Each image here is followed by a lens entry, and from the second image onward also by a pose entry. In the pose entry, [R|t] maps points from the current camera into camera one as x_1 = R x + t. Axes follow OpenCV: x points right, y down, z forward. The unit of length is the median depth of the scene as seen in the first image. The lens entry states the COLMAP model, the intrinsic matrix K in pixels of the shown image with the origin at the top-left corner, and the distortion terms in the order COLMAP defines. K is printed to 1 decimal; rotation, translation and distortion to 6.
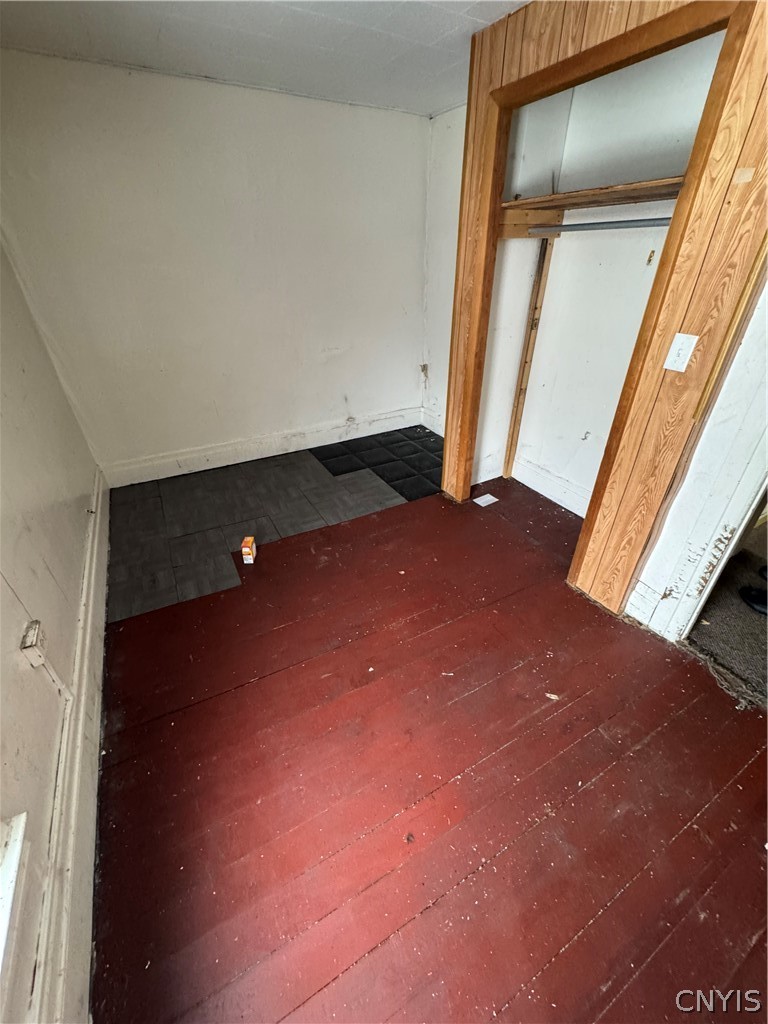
lens RADIAL K [[407.1, 0, 379.0], [0, 407.1, 518.1], [0, 0, 1]] dist [-0.001177, 0.000389]
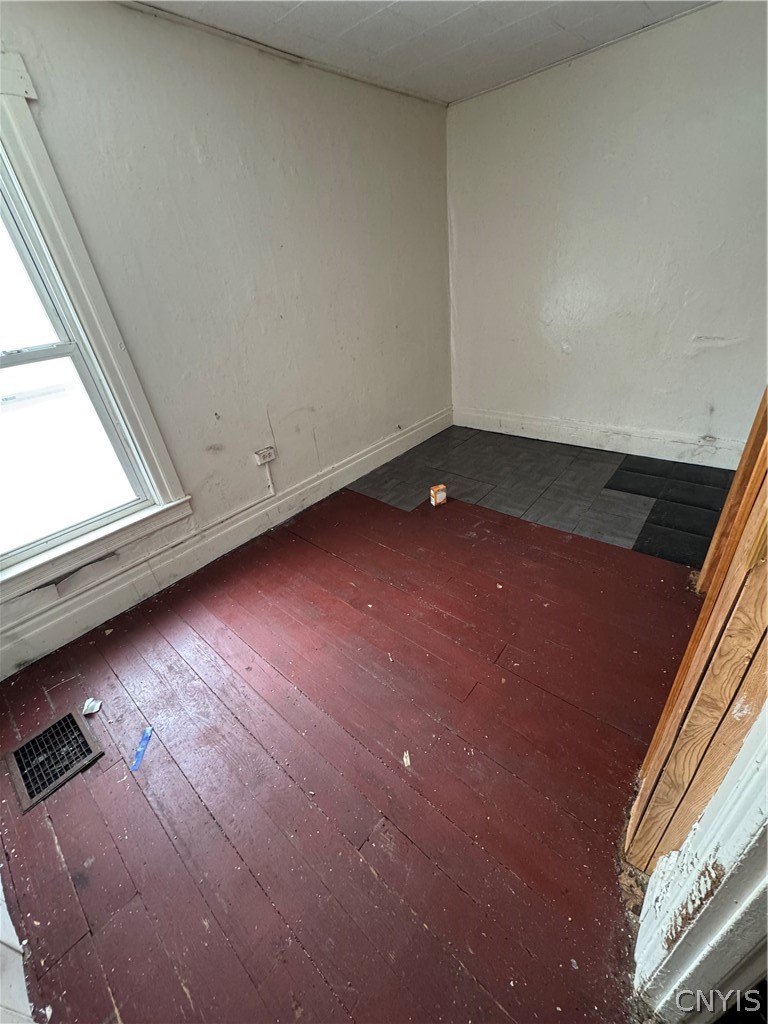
lens RADIAL K [[407.1, 0, 387.6], [0, 407.1, 514.4], [0, 0, 1]] dist [-0.001177, 0.000389]
pose [[0.344903, 0.453917, -0.821585, 0.483353], [-0.418421, 0.857867, 0.298308, -0.126669], [0.840218, 0.240881, 0.485809, 0.242552]]
